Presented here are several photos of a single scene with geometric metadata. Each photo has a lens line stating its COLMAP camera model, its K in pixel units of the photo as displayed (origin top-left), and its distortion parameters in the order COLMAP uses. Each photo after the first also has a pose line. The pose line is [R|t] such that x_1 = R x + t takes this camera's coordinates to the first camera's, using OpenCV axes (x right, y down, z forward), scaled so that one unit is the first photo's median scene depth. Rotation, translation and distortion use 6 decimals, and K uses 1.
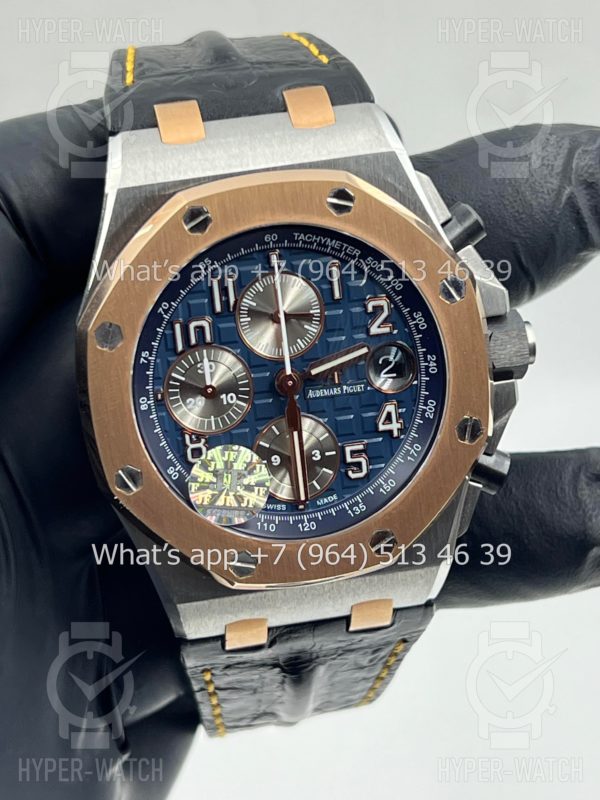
lens RADIAL K [[1841.9, 0, 299.8], [0, 1841.9, 401.3], [0, 0, 1]] dist [0.225011, 0.000000]
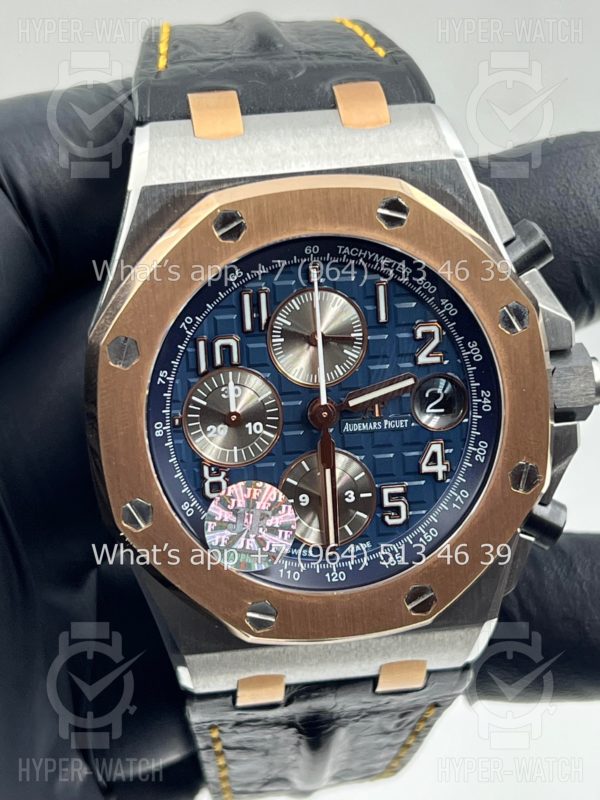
lens RADIAL K [[1841.9, 0, 300.0], [0, 1841.9, 402.4], [0, 0, 1]] dist [0.225011, 0.000000]
pose [[0.998632, 0.051197, -0.010670, -0.007915], [-0.051196, 0.998689, 0.000349, -0.015134], [0.010674, 0.000198, 0.999943, 0.112429]]
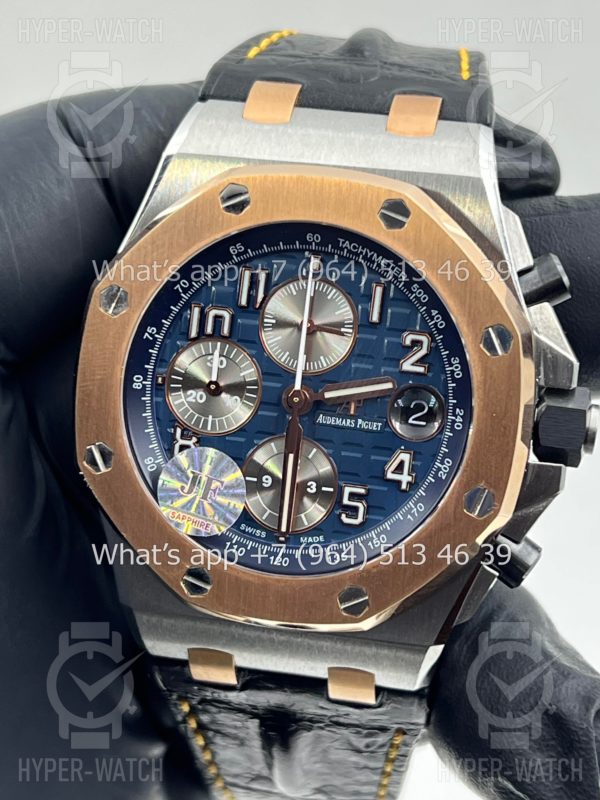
lens RADIAL K [[1841.9, 0, 301.1], [0, 1841.9, 395.9], [0, 0, 1]] dist [0.225011, 0.000000]
pose [[0.934451, 0.237794, -0.265058, 0.231467], [-0.253042, 0.967147, -0.024423, 0.009571], [0.250543, 0.089893, 0.963923, 0.132384]]
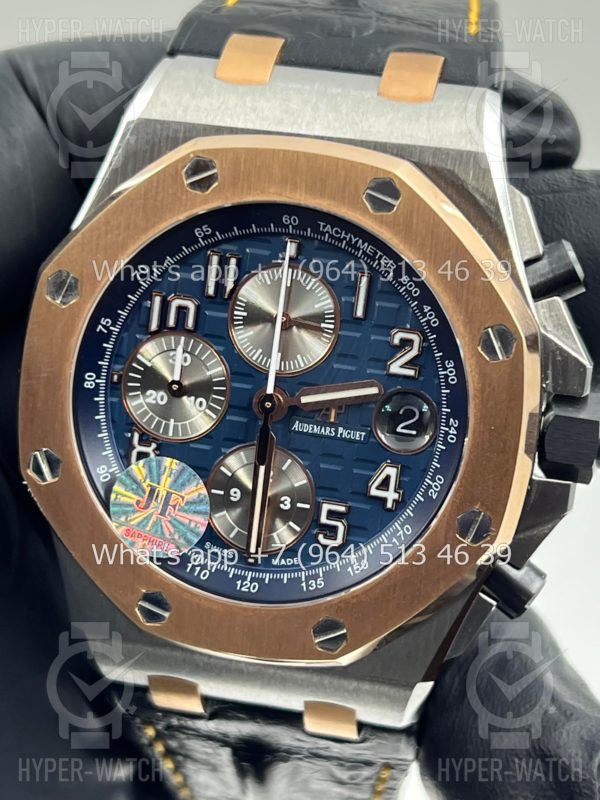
lens RADIAL K [[1841.9, 0, 300.5], [0, 1841.9, 397.2], [0, 0, 1]] dist [0.225011, 0.000000]
pose [[0.924158, 0.264429, -0.275697, 0.221151], [-0.267358, 0.963201, 0.027630, -0.037937], [0.272858, 0.048176, 0.960847, 0.241934]]
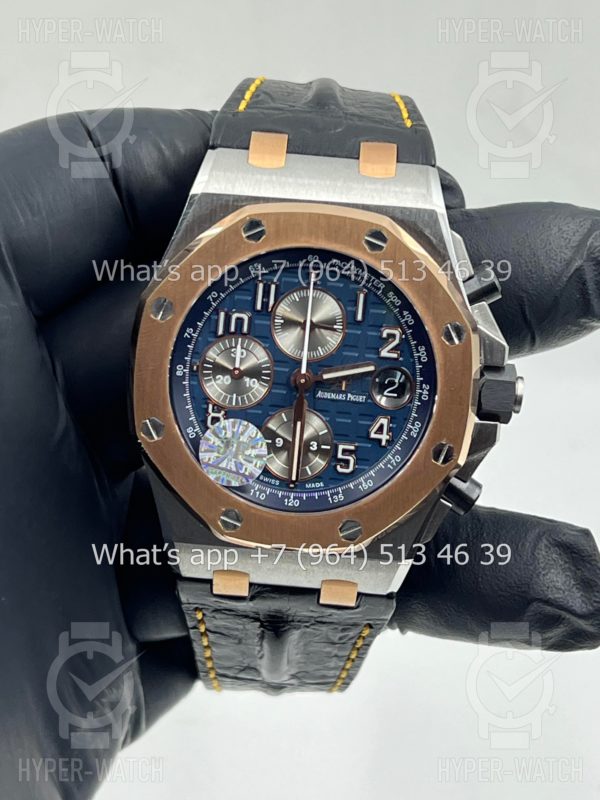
lens RADIAL K [[1841.9, 0, 300.1], [0, 1841.9, 401.7], [0, 0, 1]] dist [0.225011, 0.000000]
pose [[0.966791, 0.220279, -0.129583, 0.148179], [-0.223153, 0.974751, -0.007909, 0.012885], [0.124569, 0.036563, 0.991537, -0.176525]]
